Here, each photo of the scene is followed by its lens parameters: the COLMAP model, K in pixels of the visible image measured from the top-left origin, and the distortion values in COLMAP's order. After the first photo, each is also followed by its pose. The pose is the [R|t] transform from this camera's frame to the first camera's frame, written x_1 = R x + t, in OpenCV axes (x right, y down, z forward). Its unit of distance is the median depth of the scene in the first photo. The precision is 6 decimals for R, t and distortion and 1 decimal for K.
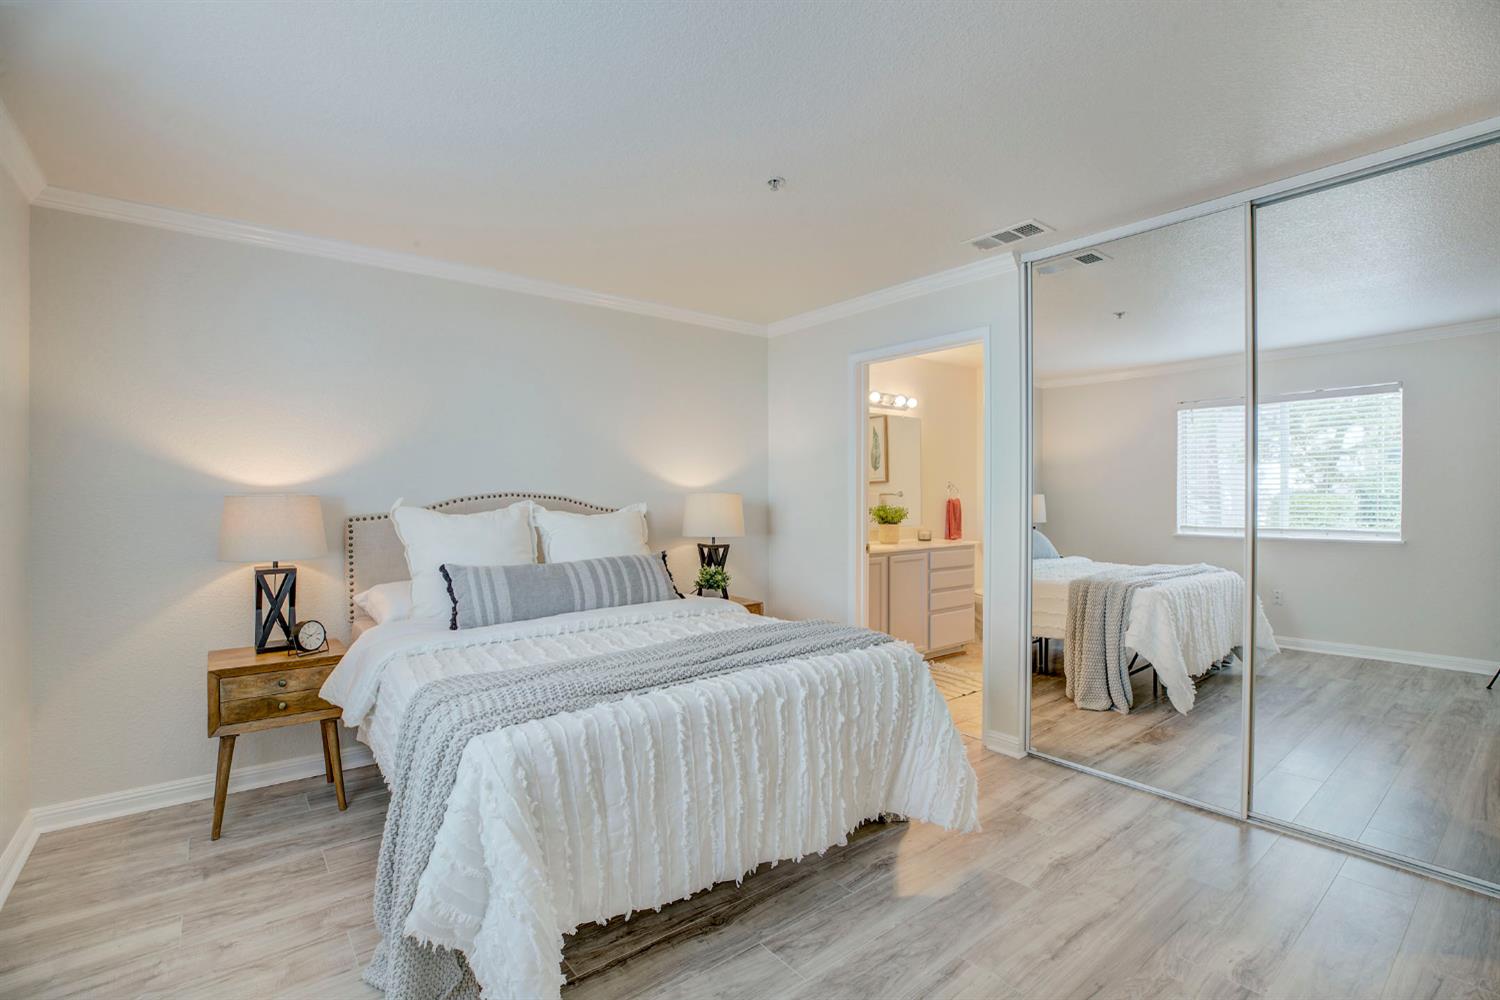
lens RADIAL K [[687.5, 0, 756.2], [0, 687.5, 495.2], [0, 0, 1]] dist [-0.041345, 0.011733]
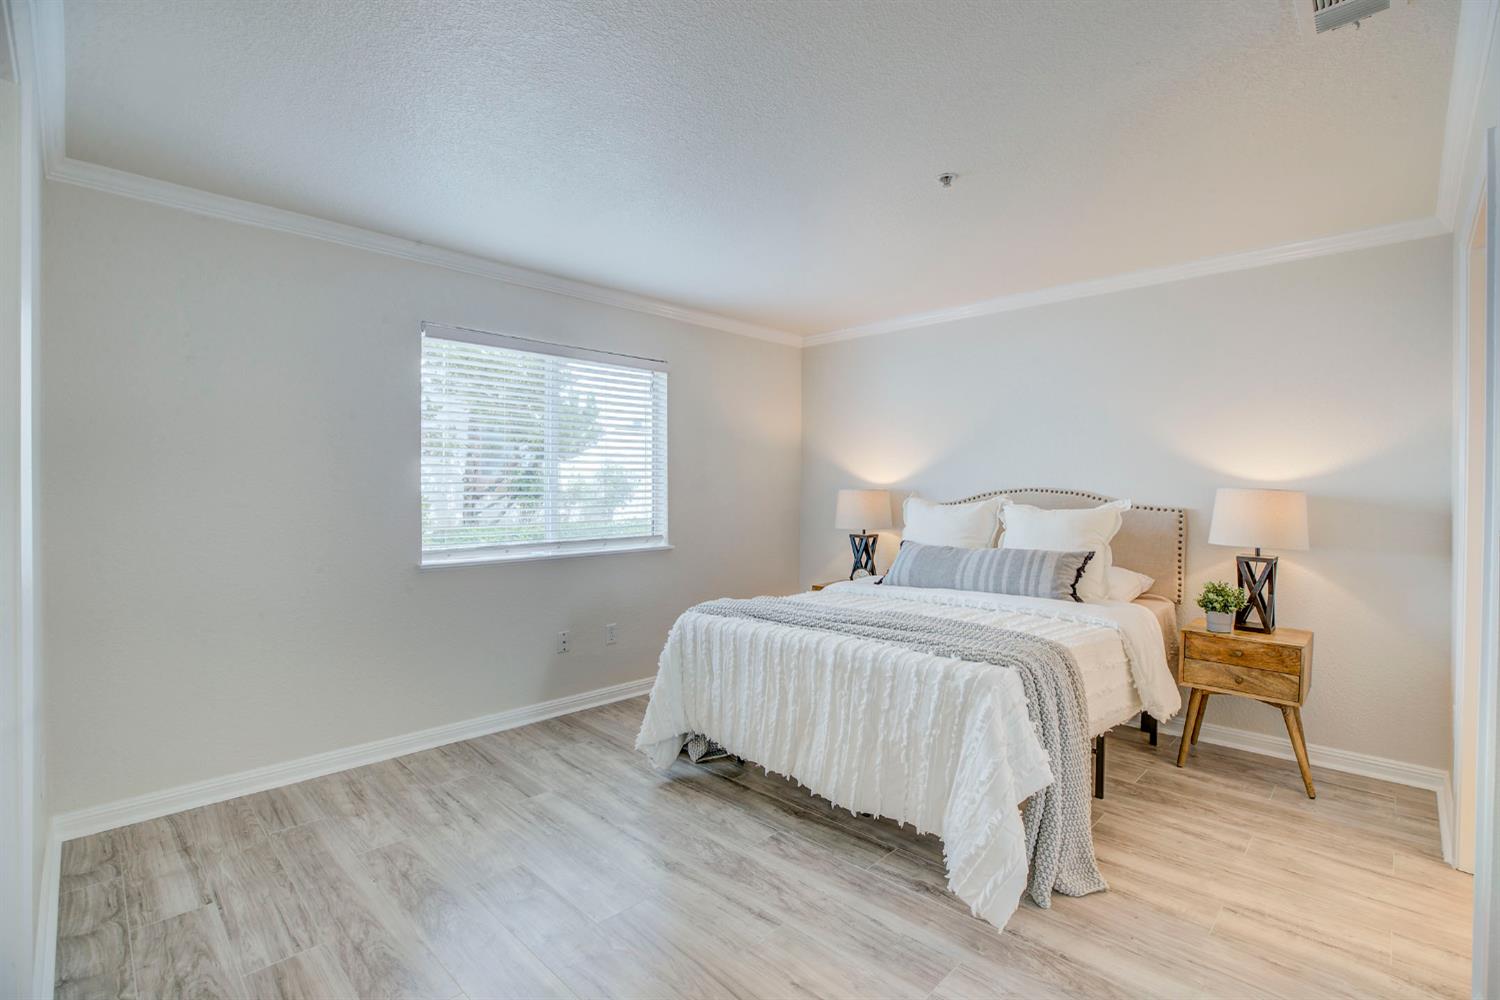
lens RADIAL K [[687.5, 0, 756.2], [0, 687.5, 495.2], [0, 0, 1]] dist [-0.041345, 0.011733]
pose [[0.123739, 0.019215, -0.992129, 1.112795], [-0.001833, 0.999815, 0.019136, -0.012097], [0.992313, -0.000549, 0.123752, 0.679462]]
